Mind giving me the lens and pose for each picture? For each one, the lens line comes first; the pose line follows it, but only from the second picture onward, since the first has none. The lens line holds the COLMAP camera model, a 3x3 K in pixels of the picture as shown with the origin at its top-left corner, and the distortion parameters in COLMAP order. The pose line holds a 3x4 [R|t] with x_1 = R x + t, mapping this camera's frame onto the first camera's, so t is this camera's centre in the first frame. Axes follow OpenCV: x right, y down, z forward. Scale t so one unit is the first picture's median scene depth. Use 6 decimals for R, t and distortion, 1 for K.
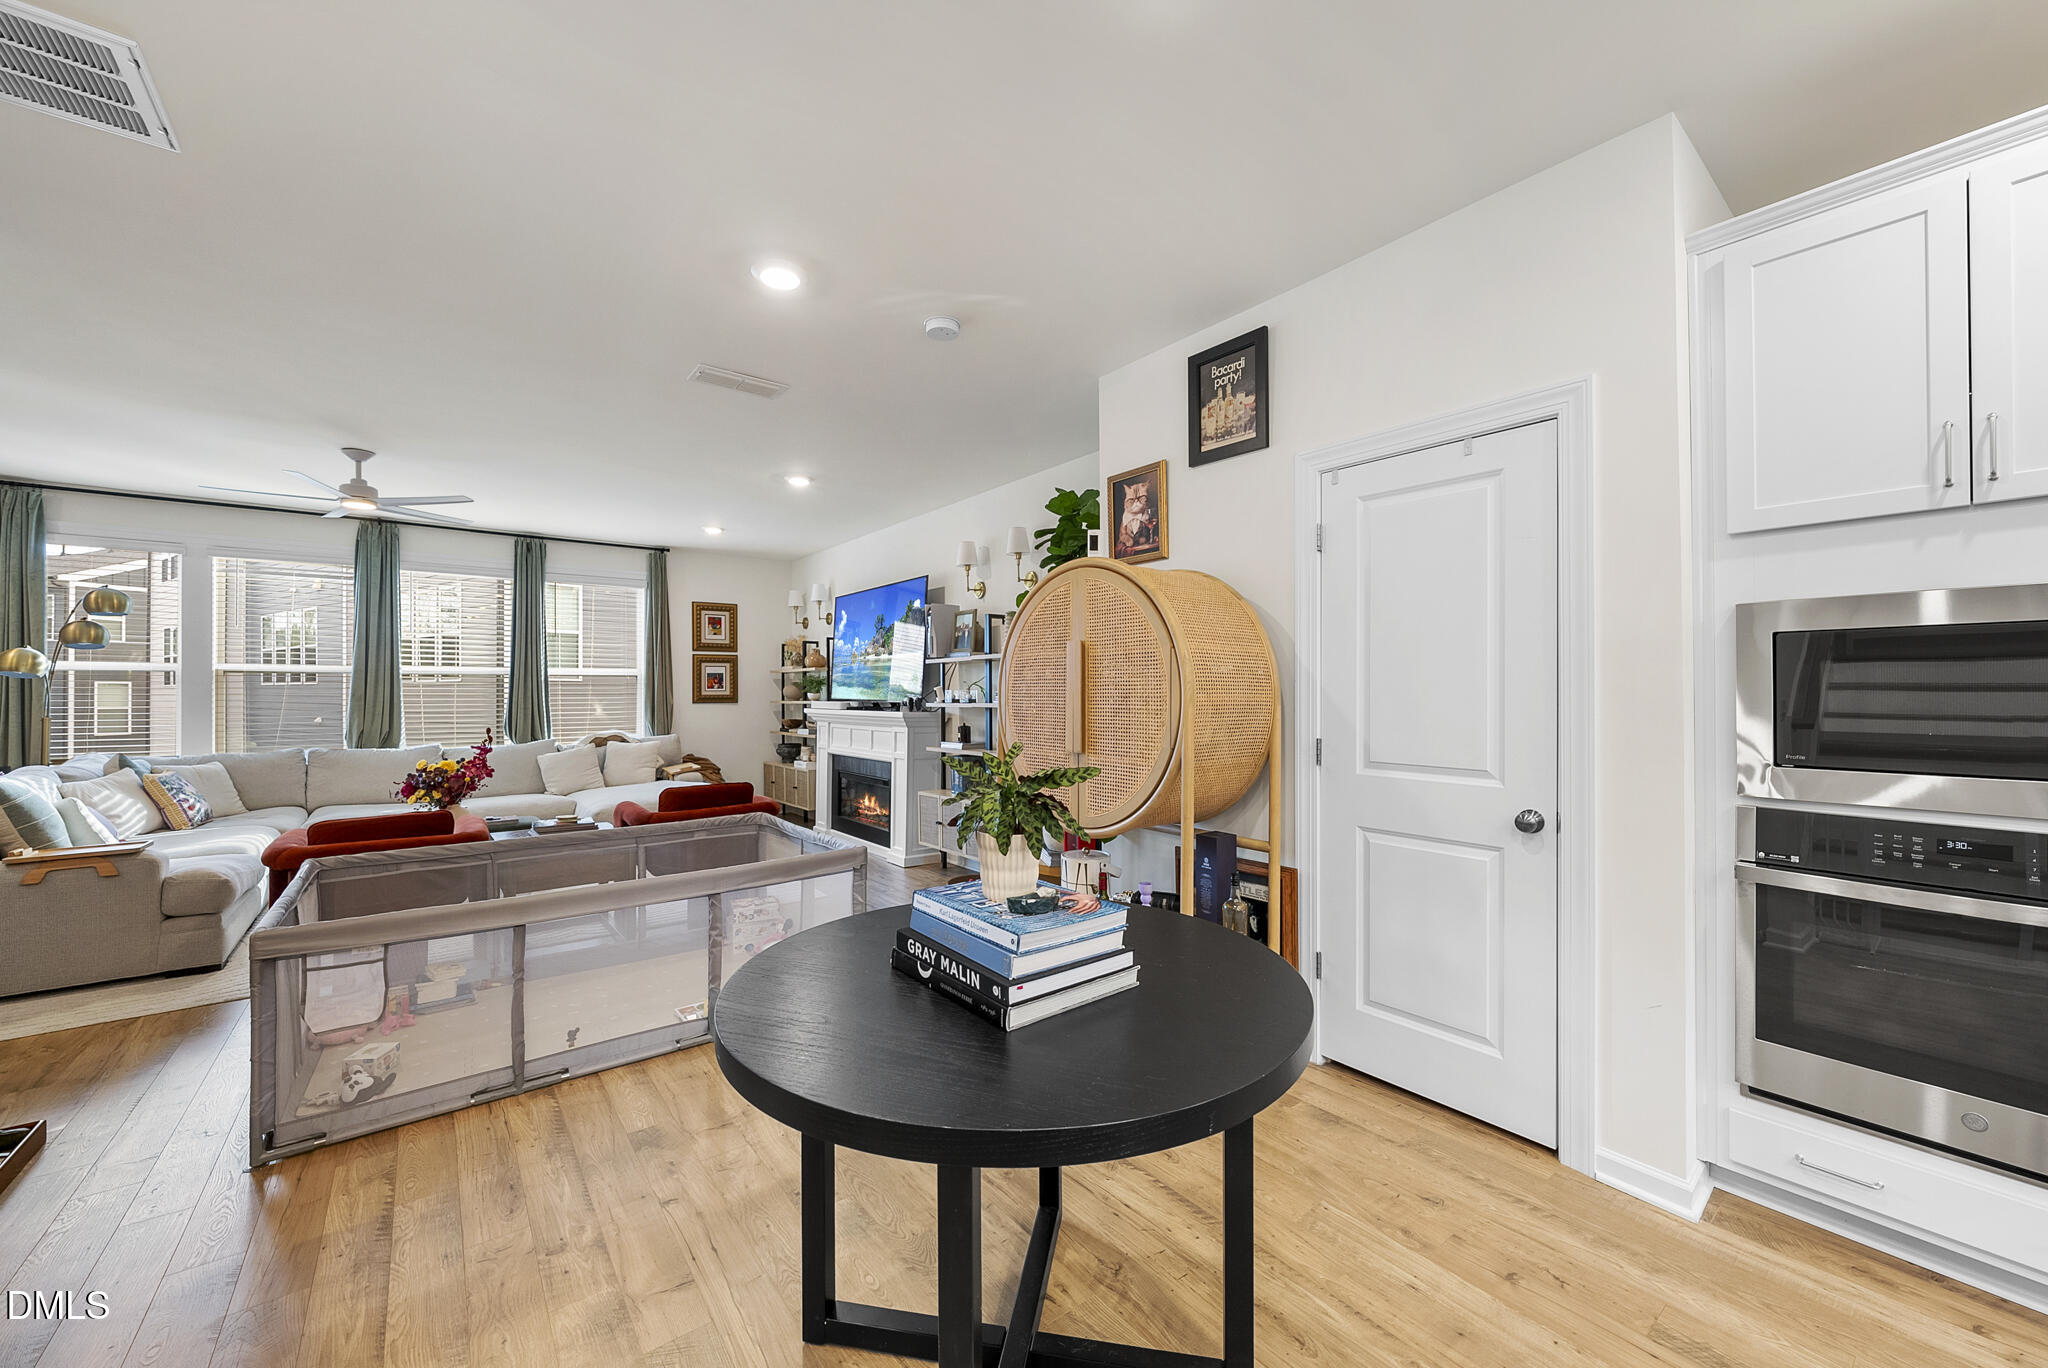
lens RADIAL K [[774.7, 0, 1027.5], [0, 774.7, 686.1], [0, 0, 1]] dist [-0.000923, 0.000206]
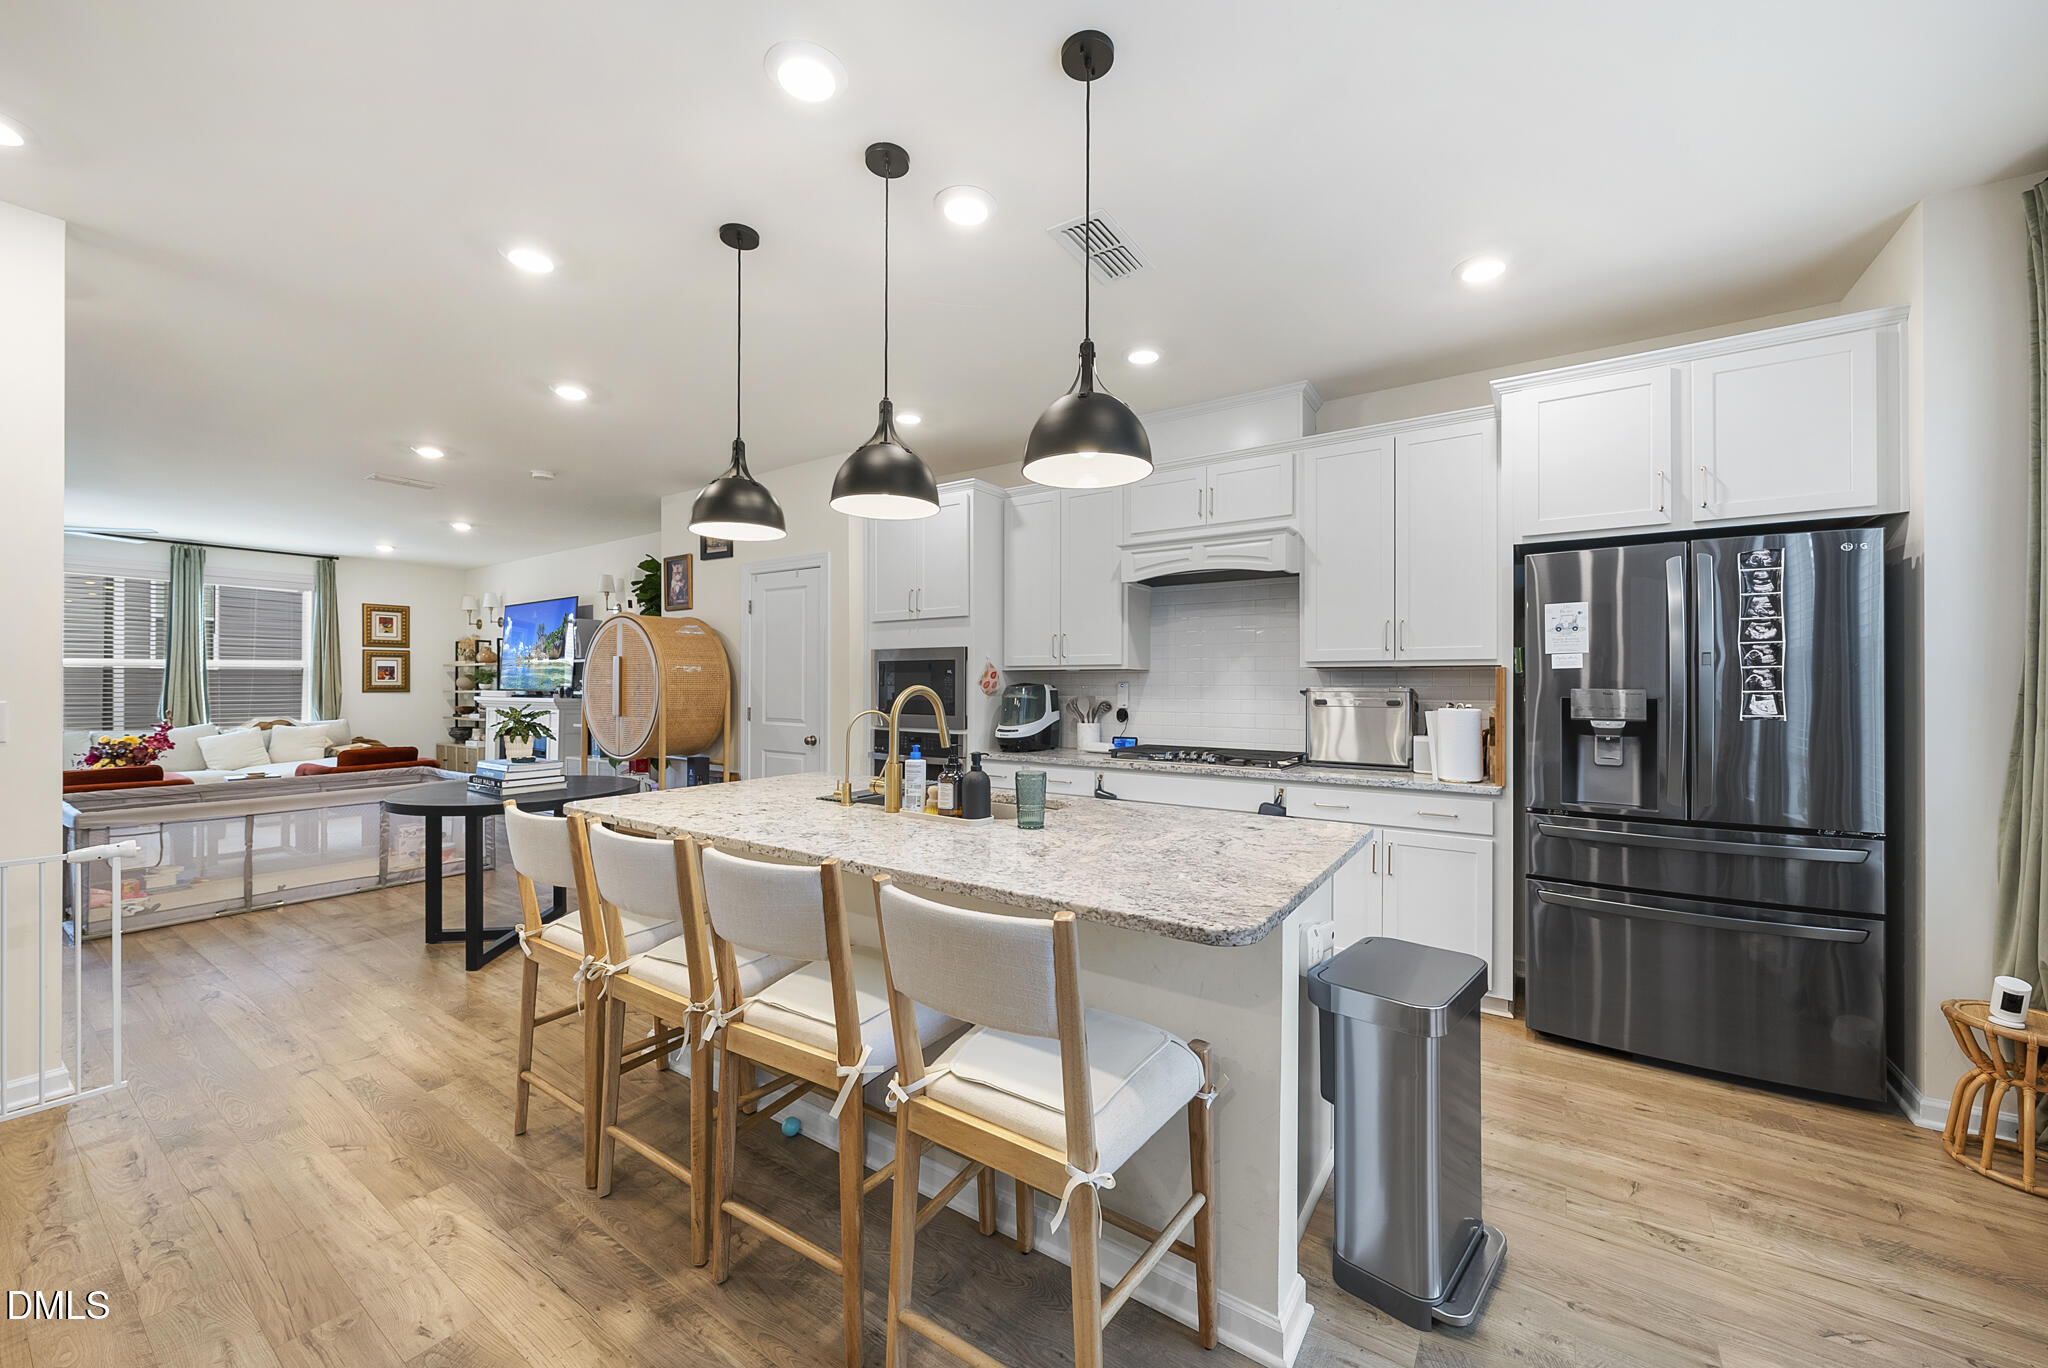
lens RADIAL K [[760.3, 0, 1033.8], [0, 760.3, 679.3], [0, 0, 1]] dist [-0.009631, 0.000109]
pose [[0.947715, 0.005836, 0.319064, 0.261689], [-0.006121, 0.999981, -0.000110, -0.005196], [-0.319059, -0.001849, 0.947733, -0.641413]]
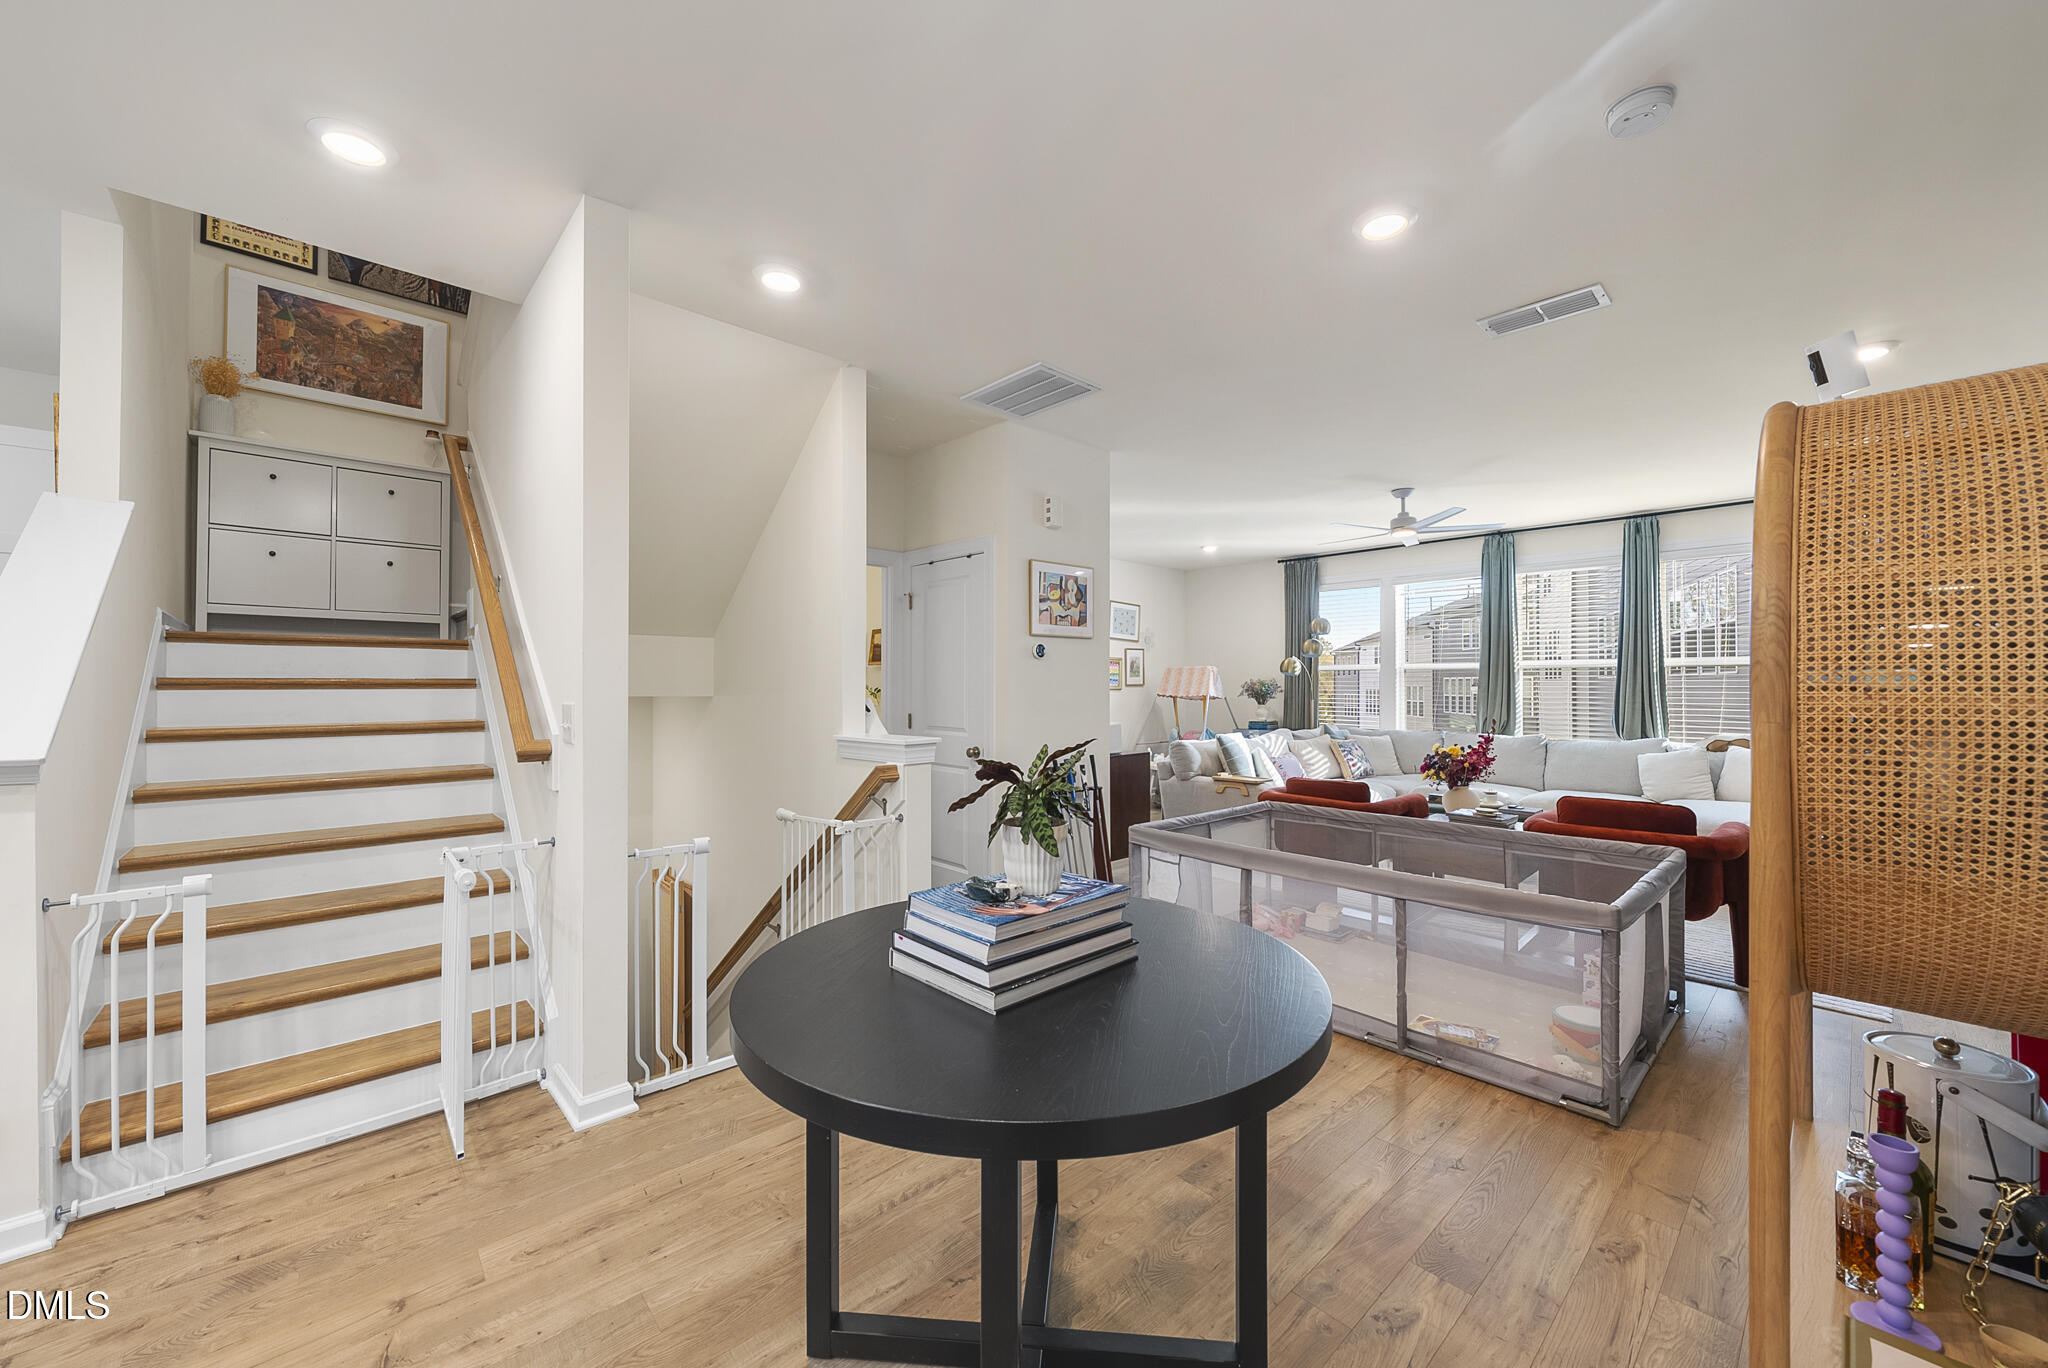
lens RADIAL K [[774.7, 0, 1027.5], [0, 774.7, 686.1], [0, 0, 1]] dist [-0.000923, 0.000206]
pose [[0.091625, 0.003995, -0.995786, 0.314304], [0.005408, 0.999975, 0.004510, 0.000989], [0.995779, -0.005798, 0.091601, 0.290417]]
